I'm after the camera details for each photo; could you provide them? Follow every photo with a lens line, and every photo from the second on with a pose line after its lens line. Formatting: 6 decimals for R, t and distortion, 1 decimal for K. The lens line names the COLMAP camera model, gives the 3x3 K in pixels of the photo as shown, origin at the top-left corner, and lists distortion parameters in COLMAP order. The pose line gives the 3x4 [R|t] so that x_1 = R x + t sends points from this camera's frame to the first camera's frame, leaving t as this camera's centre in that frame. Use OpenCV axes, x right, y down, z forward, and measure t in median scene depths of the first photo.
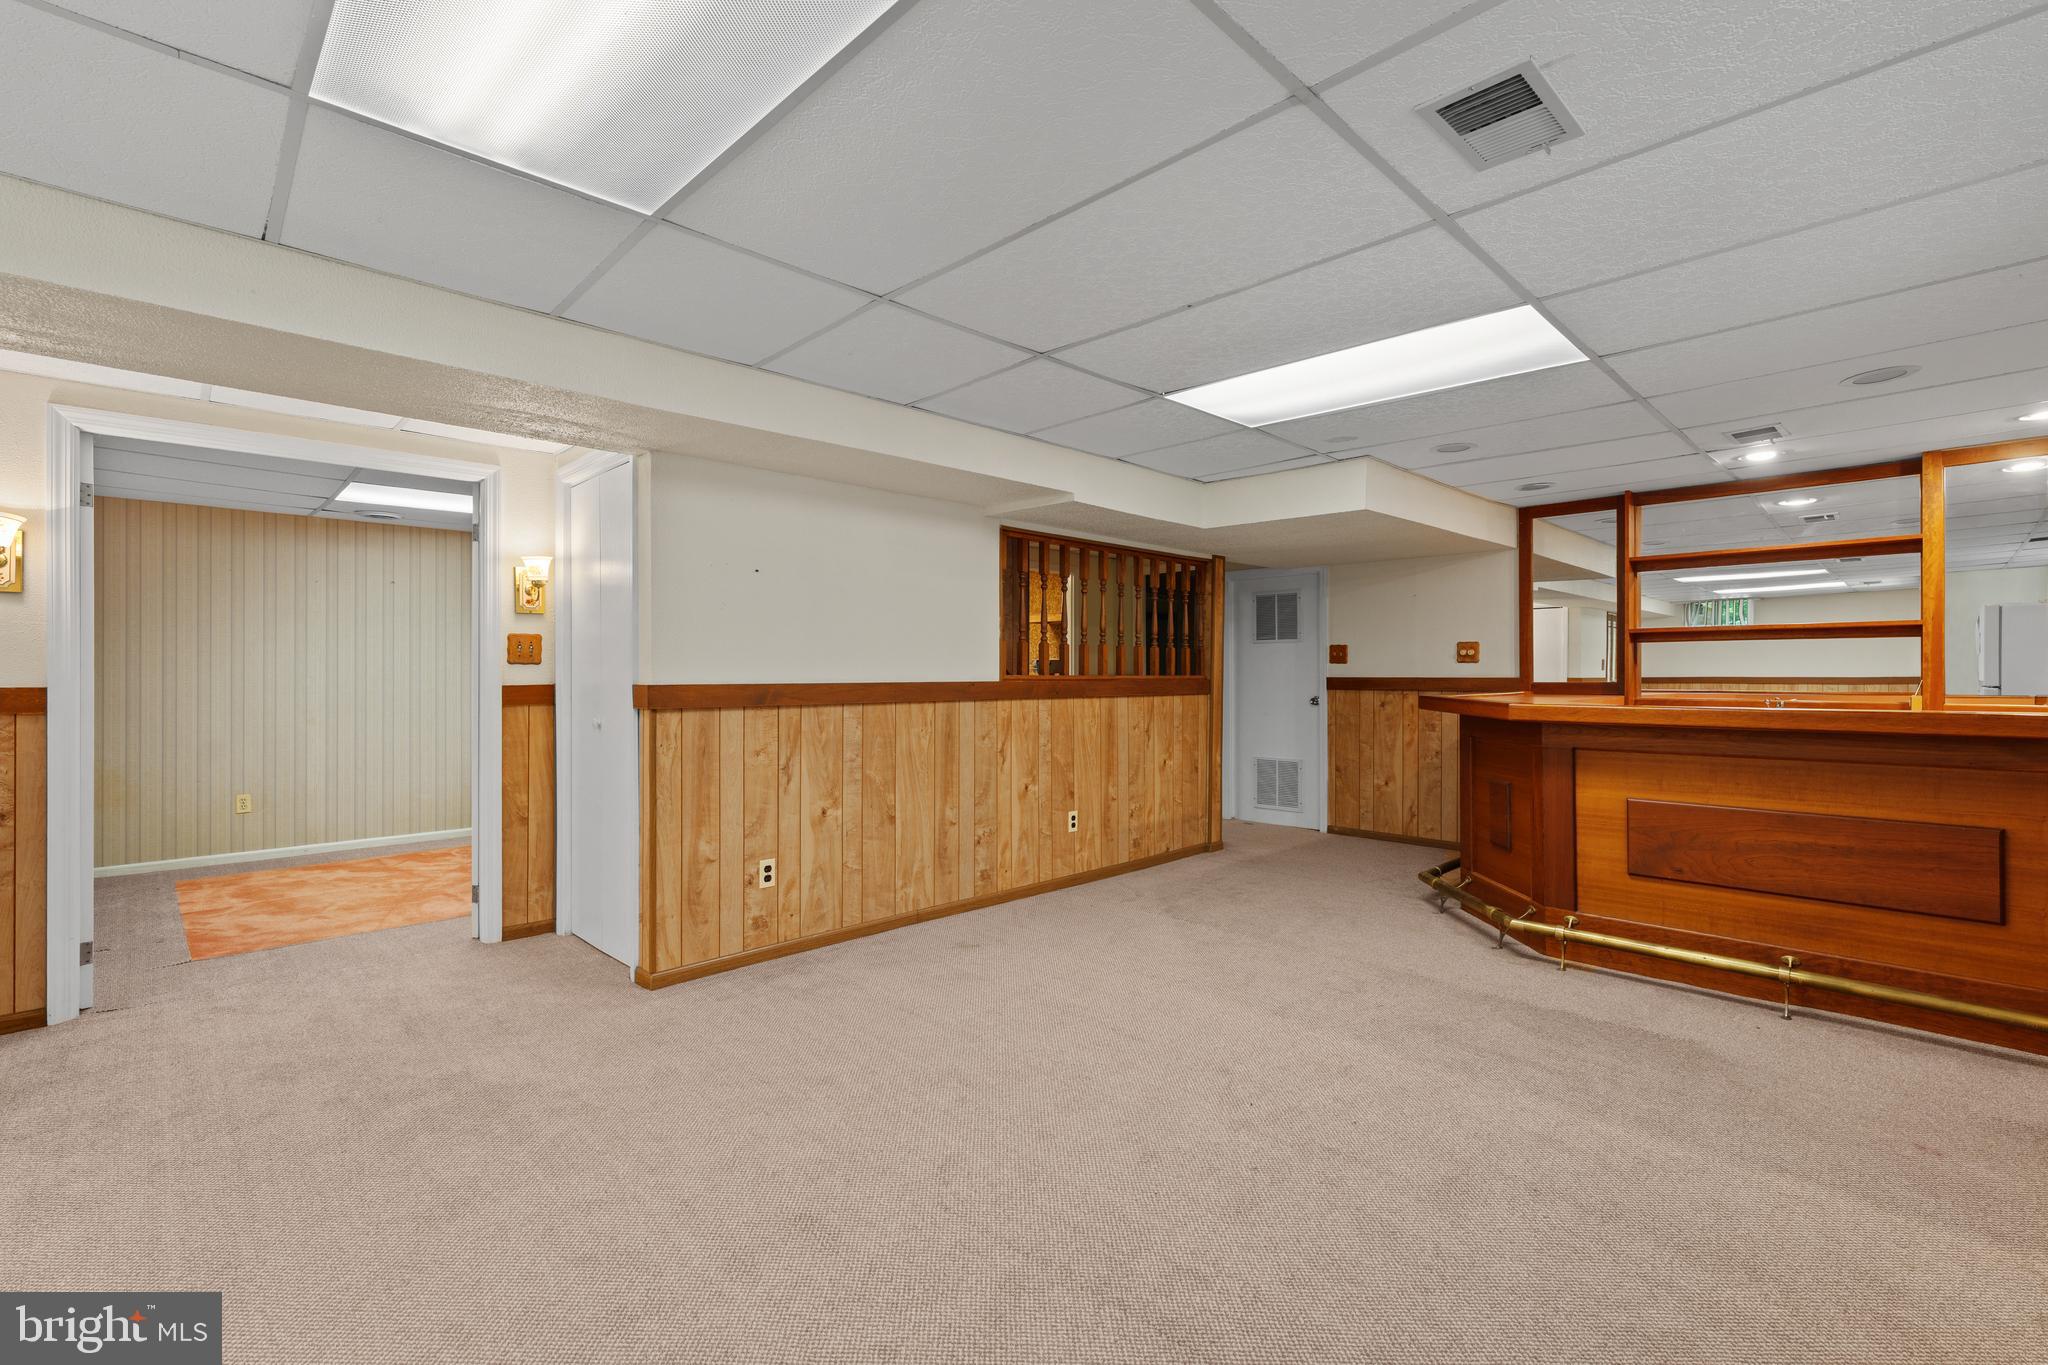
lens RADIAL K [[890.6, 0, 1013.9], [0, 890.6, 670.9], [0, 0, 1]] dist [0.004552, -0.001219]
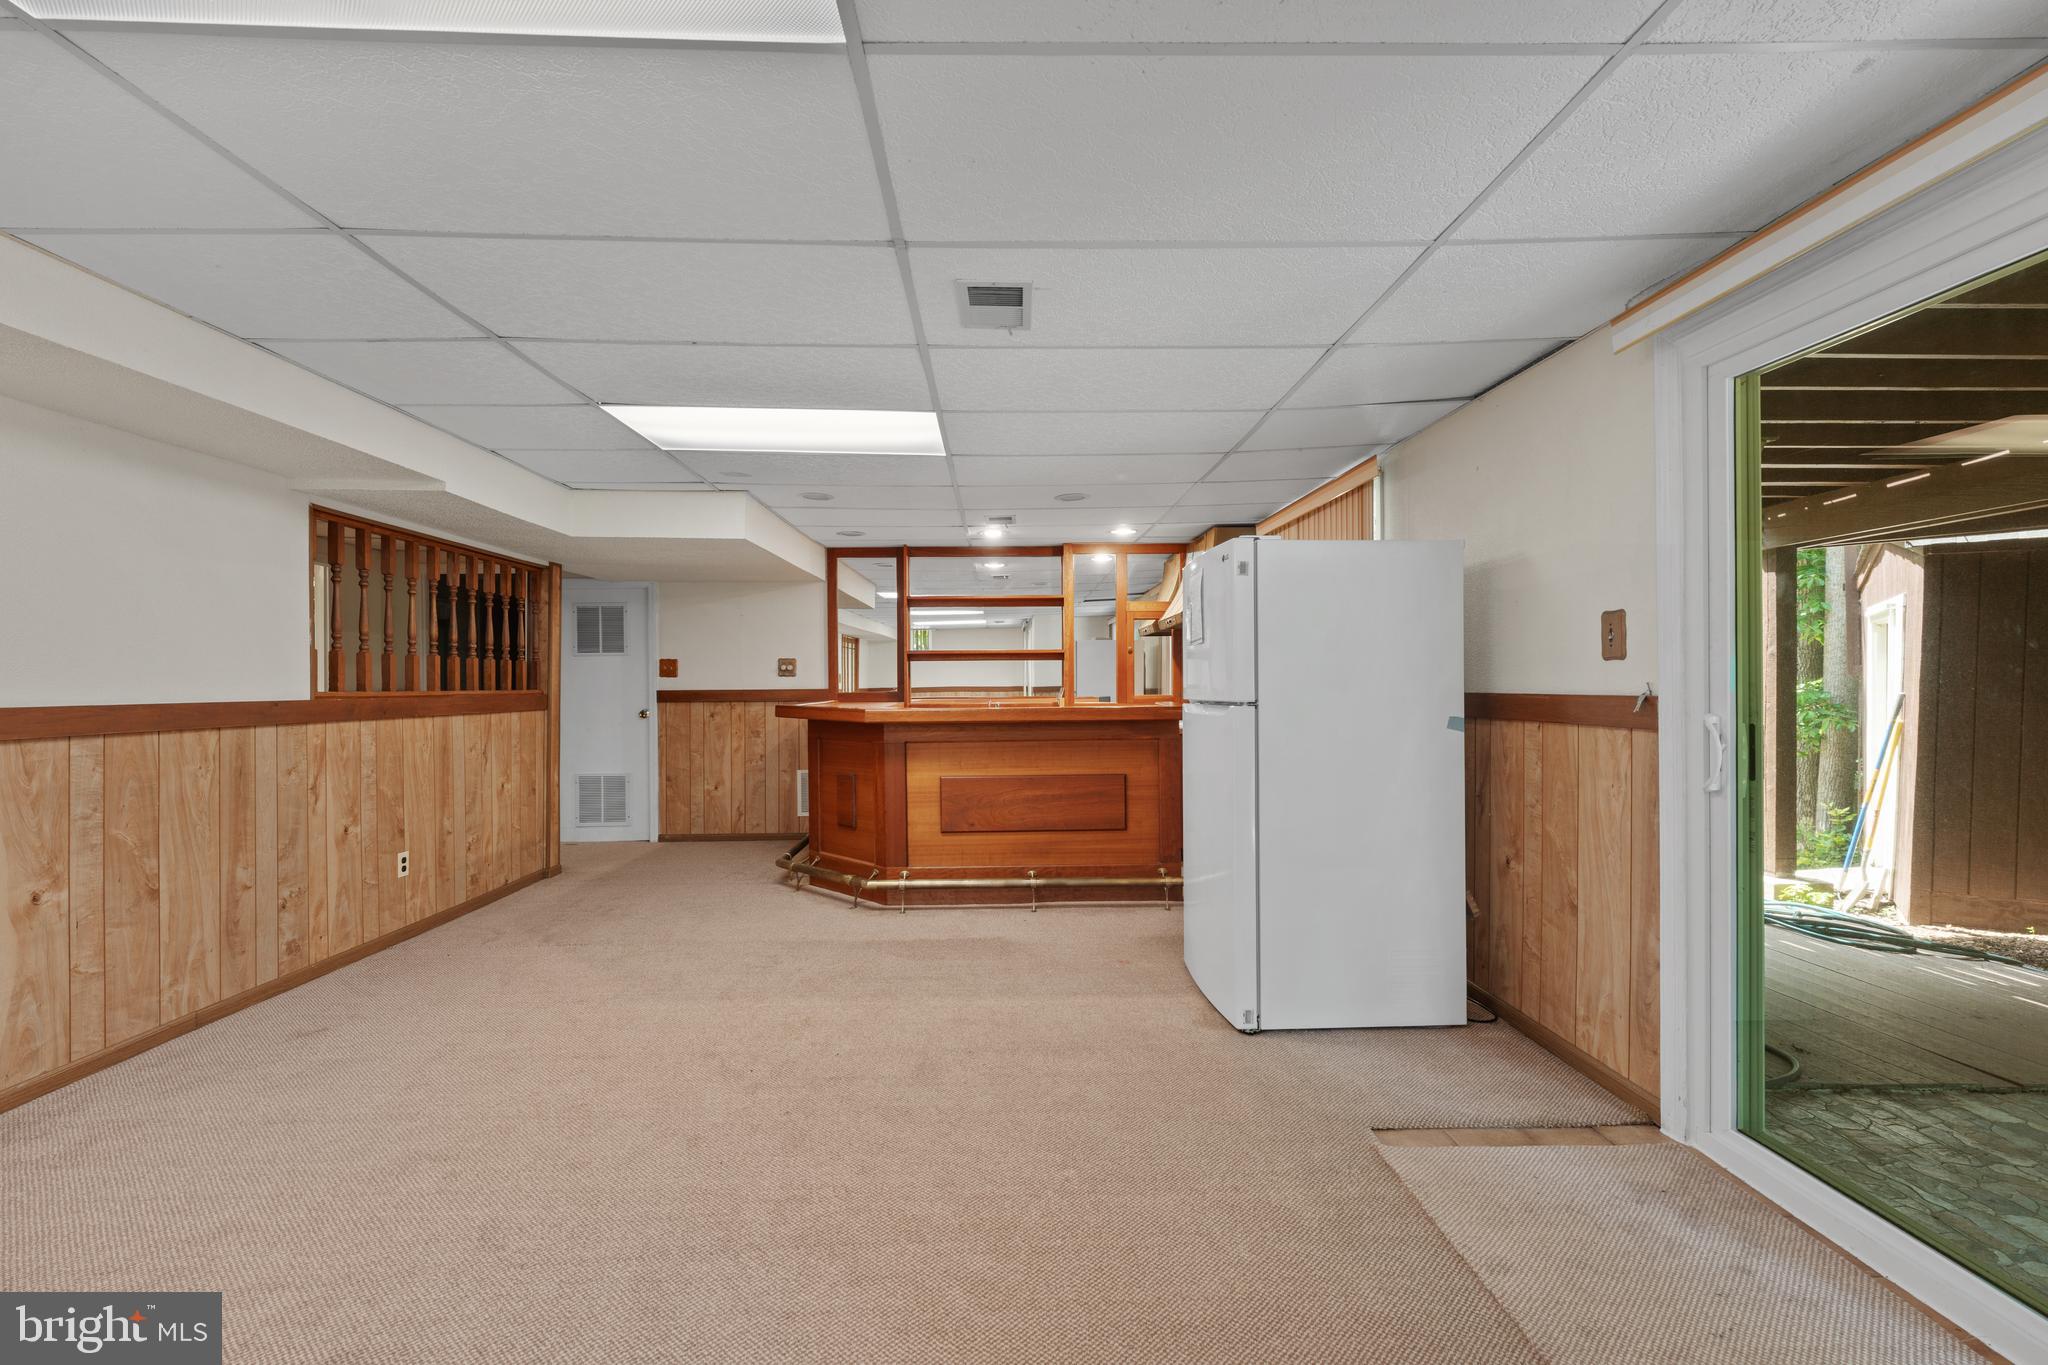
lens RADIAL K [[890.6, 0, 1021.1], [0, 890.6, 683.0], [0, 0, 1]] dist [0.004552, -0.001219]
pose [[0.676848, -0.005132, 0.736105, -0.186048], [0.006138, 0.999980, 0.001328, -0.000385], [-0.736098, 0.003619, 0.676866, -0.005656]]
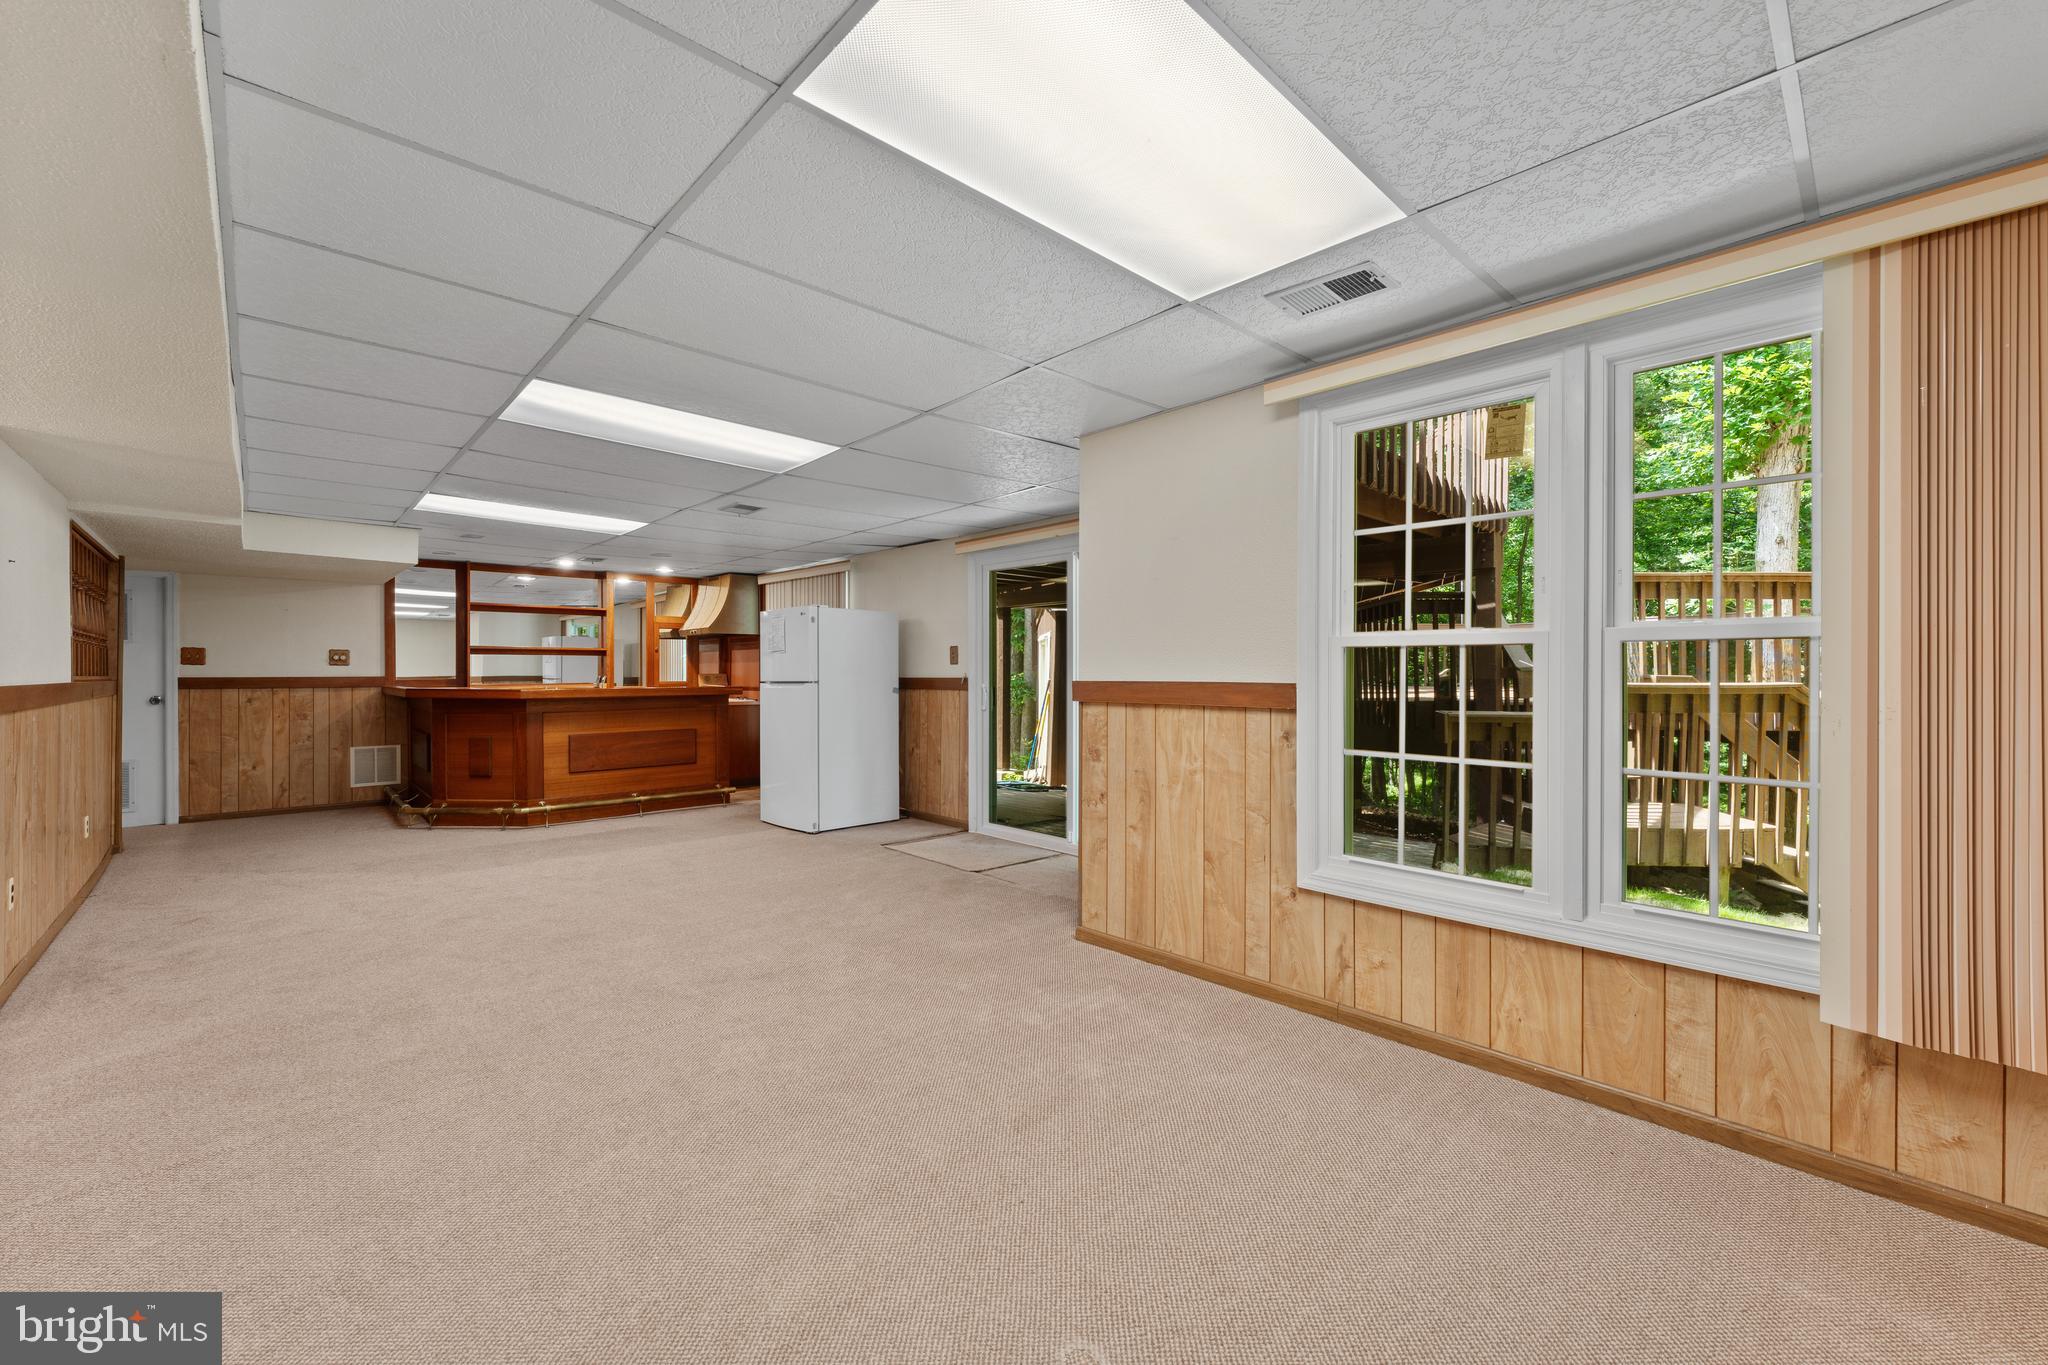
lens RADIAL K [[827.6, 0, 1018.2], [0, 827.6, 675.5], [0, 0, 1]] dist [0.000213, -0.001054]
pose [[0.025406, -0.003728, 0.999670, -0.944019], [0.000012, 0.999993, 0.003729, 0.001674], [-0.999677, -0.000083, 0.025406, -0.045031]]
